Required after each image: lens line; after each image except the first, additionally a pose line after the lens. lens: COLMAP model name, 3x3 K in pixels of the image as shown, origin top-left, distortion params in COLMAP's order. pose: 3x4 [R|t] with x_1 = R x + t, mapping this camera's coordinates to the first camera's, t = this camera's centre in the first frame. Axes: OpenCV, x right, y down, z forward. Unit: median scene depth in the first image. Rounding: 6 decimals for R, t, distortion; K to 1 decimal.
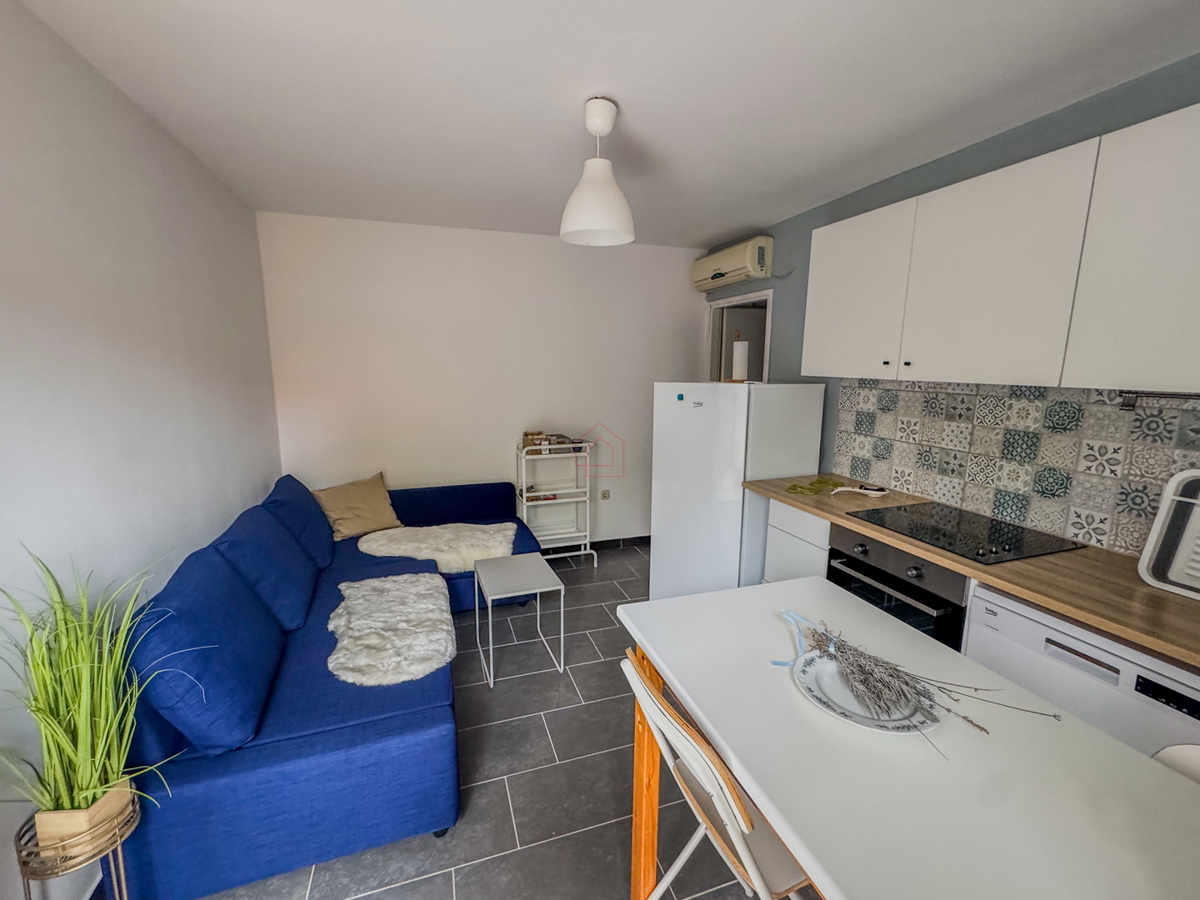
lens RADIAL K [[500.5, 0, 600.0], [0, 500.5, 450.0], [0, 0, 1]] dist [-0.003269, -0.000277]
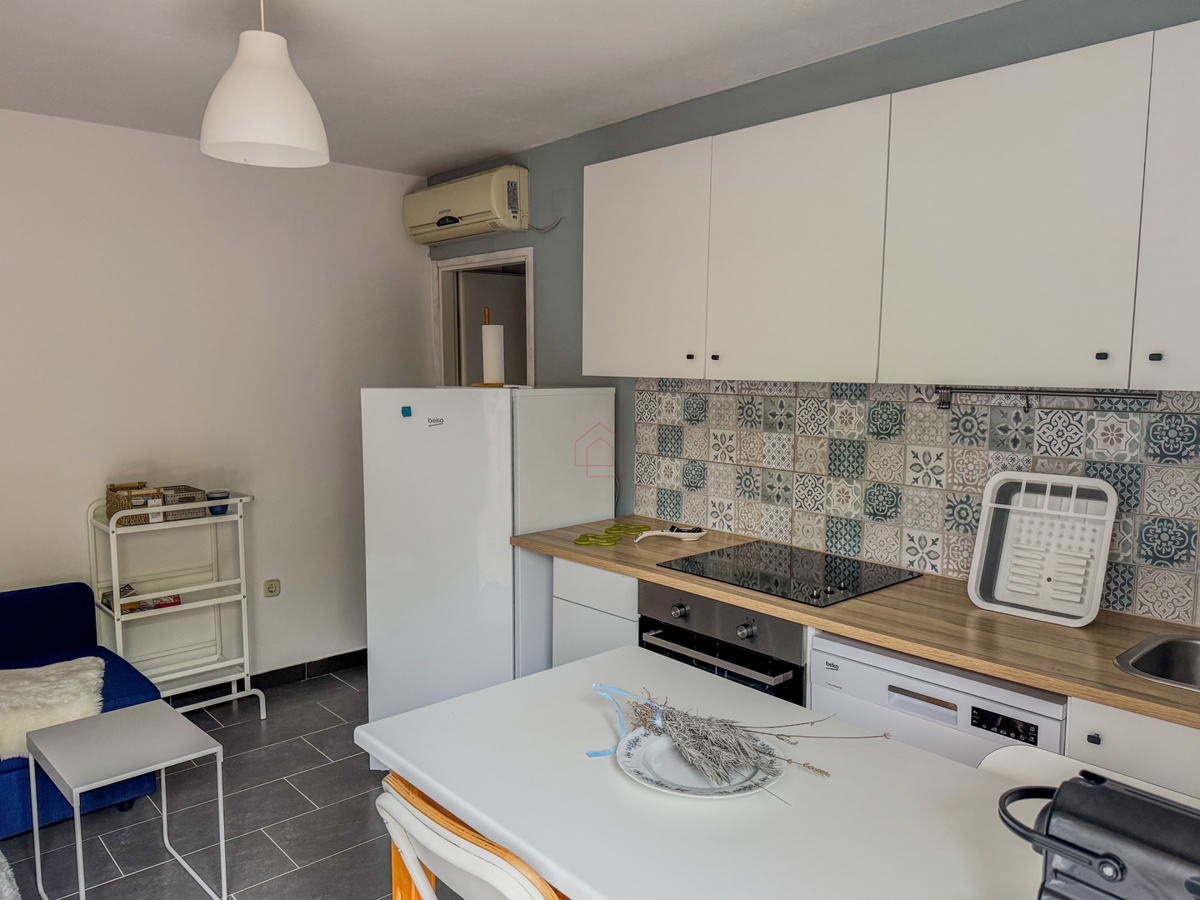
lens RADIAL K [[863.6, 0, 588.7], [0, 863.6, 453.0], [0, 0, 1]] dist [0.121587, -0.199317]
pose [[0.921415, -0.044866, 0.385982, -0.054972], [0.069529, 0.996318, -0.050167, 0.018159], [-0.382310, 0.073061, 0.921141, -0.092274]]
